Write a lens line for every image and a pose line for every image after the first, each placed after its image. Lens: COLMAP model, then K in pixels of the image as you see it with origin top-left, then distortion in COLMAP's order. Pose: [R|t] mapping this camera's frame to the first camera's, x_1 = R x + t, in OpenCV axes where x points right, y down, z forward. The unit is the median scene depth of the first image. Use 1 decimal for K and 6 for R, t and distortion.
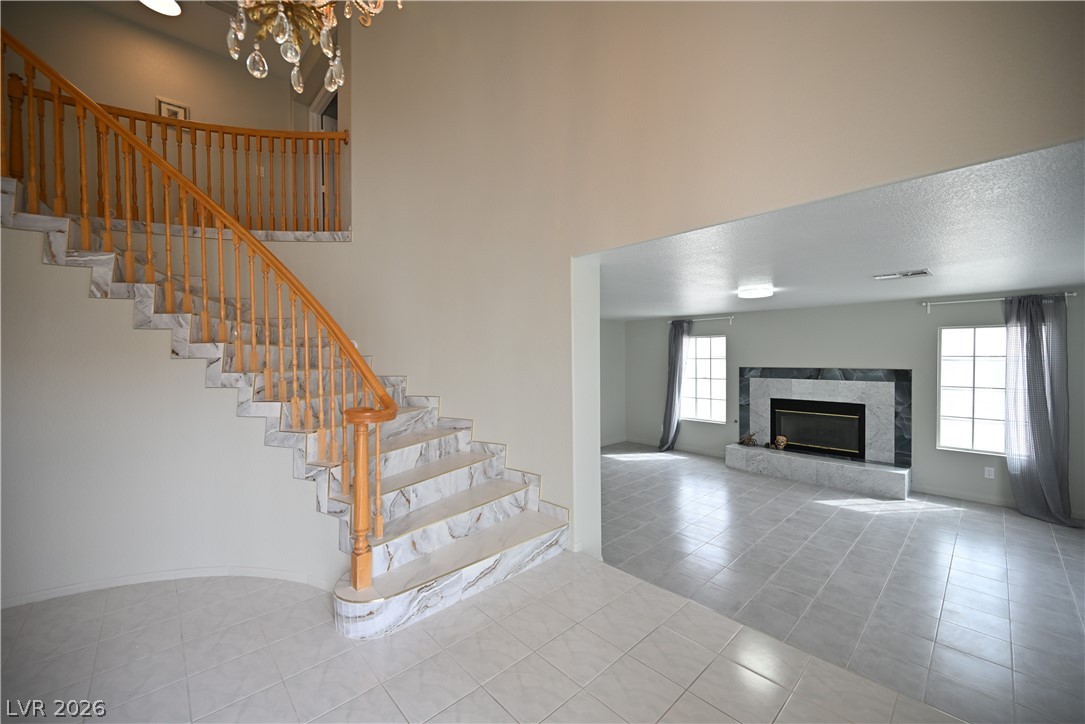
lens RADIAL K [[422.3, 0, 544.5], [0, 422.3, 361.7], [0, 0, 1]] dist [-0.001040, -0.000123]
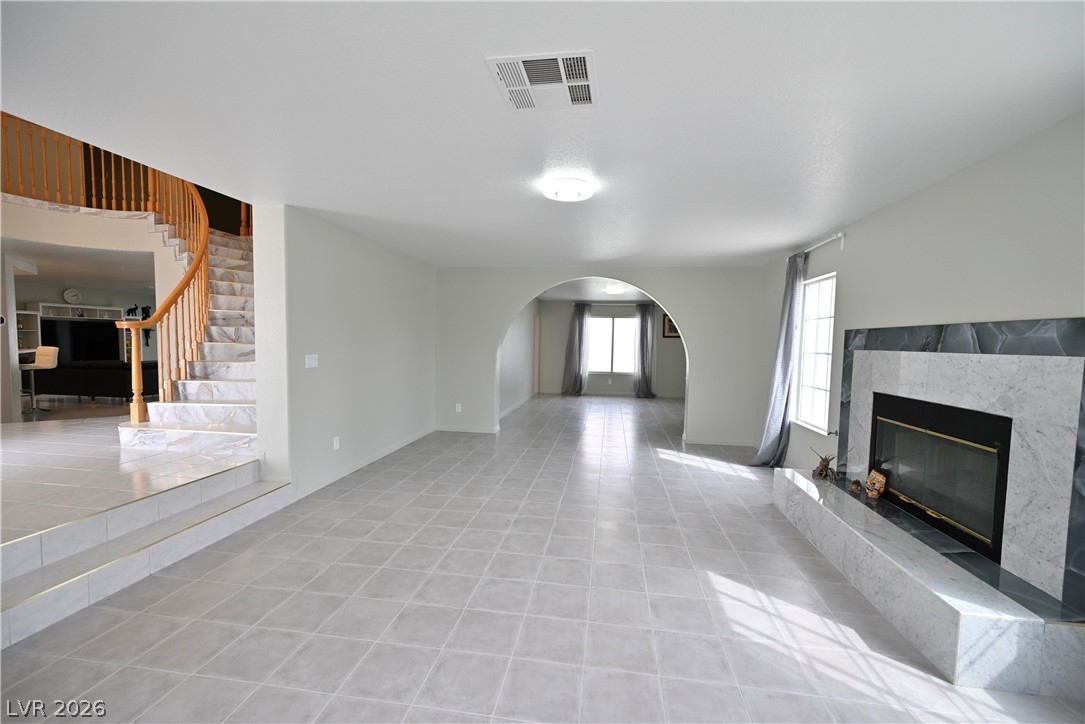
lens RADIAL K [[450.2, 0, 548.0], [0, 450.2, 368.0], [0, 0, 1]] dist [-0.001157, 0.000293]
pose [[0.622976, 0.067536, -0.779320, 0.812155], [-0.036566, 0.997691, 0.057230, 0.050042], [0.781386, -0.007156, 0.624007, 0.448041]]
